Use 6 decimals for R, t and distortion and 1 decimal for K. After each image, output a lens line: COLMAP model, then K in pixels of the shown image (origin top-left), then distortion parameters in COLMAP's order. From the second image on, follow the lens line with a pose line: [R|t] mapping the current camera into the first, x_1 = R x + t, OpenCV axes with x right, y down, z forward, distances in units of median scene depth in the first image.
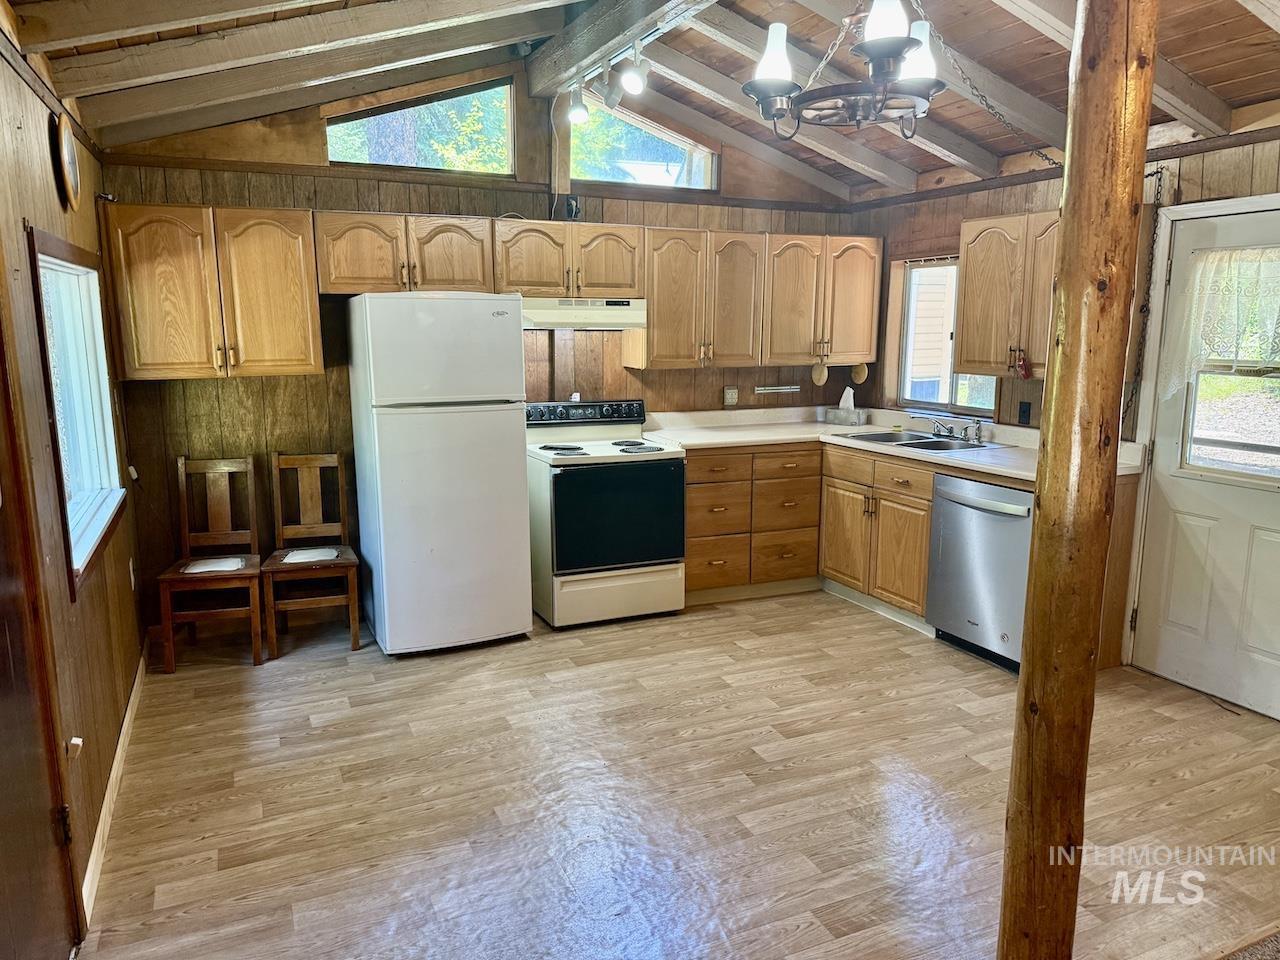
lens RADIAL K [[888.8, 0, 642.8], [0, 888.8, 487.5], [0, 0, 1]] dist [0.100888, -0.144862]
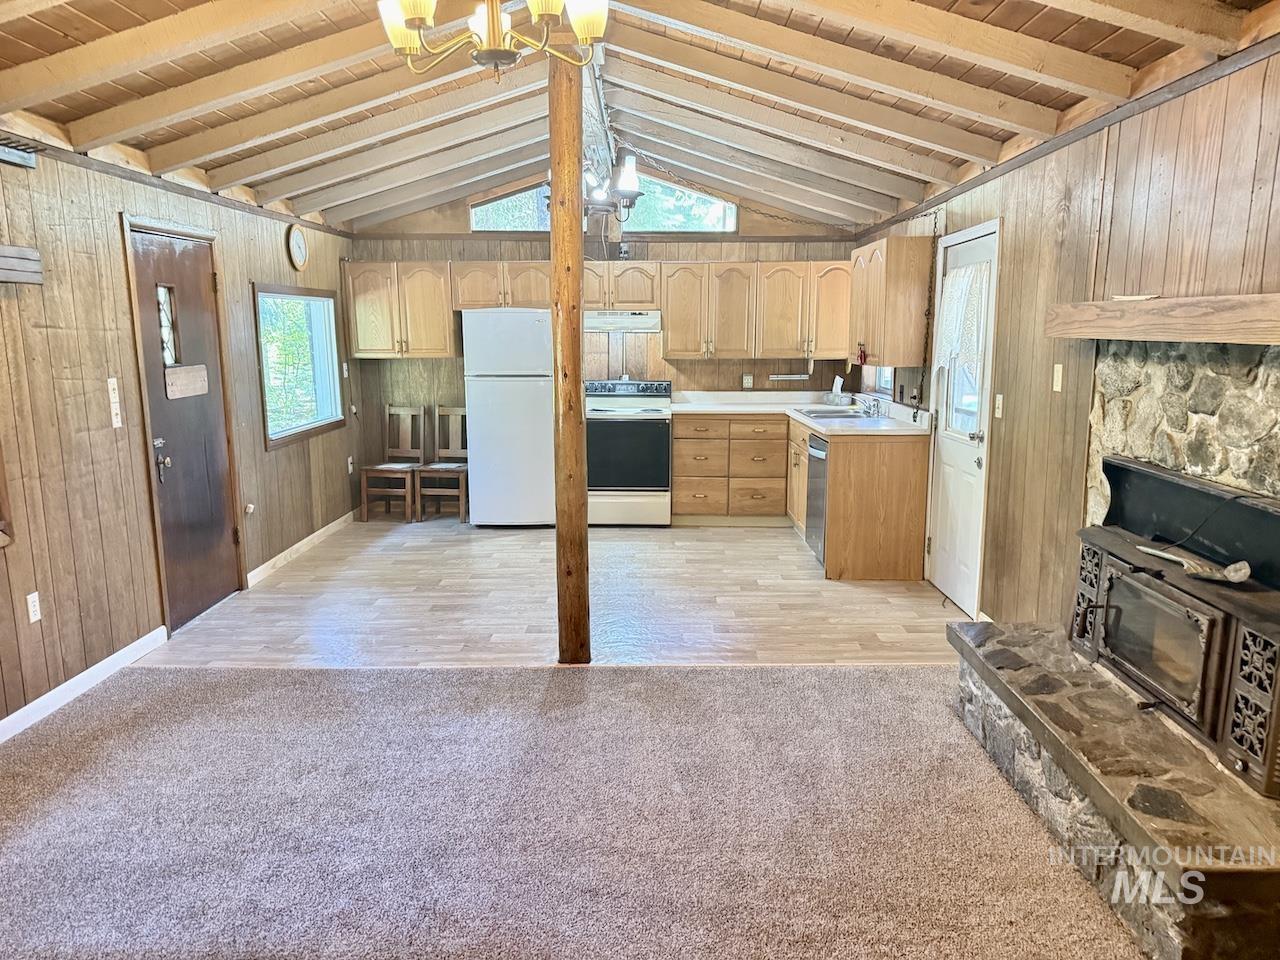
lens RADIAL K [[888.8, 0, 642.8], [0, 888.8, 487.5], [0, 0, 1]] dist [0.100888, -0.144862]
pose [[0.907044, 0.070694, -0.415059, 0.601420], [-0.075657, 0.997124, 0.004495, 0.073134], [0.414183, 0.027325, 0.909783, -0.331709]]
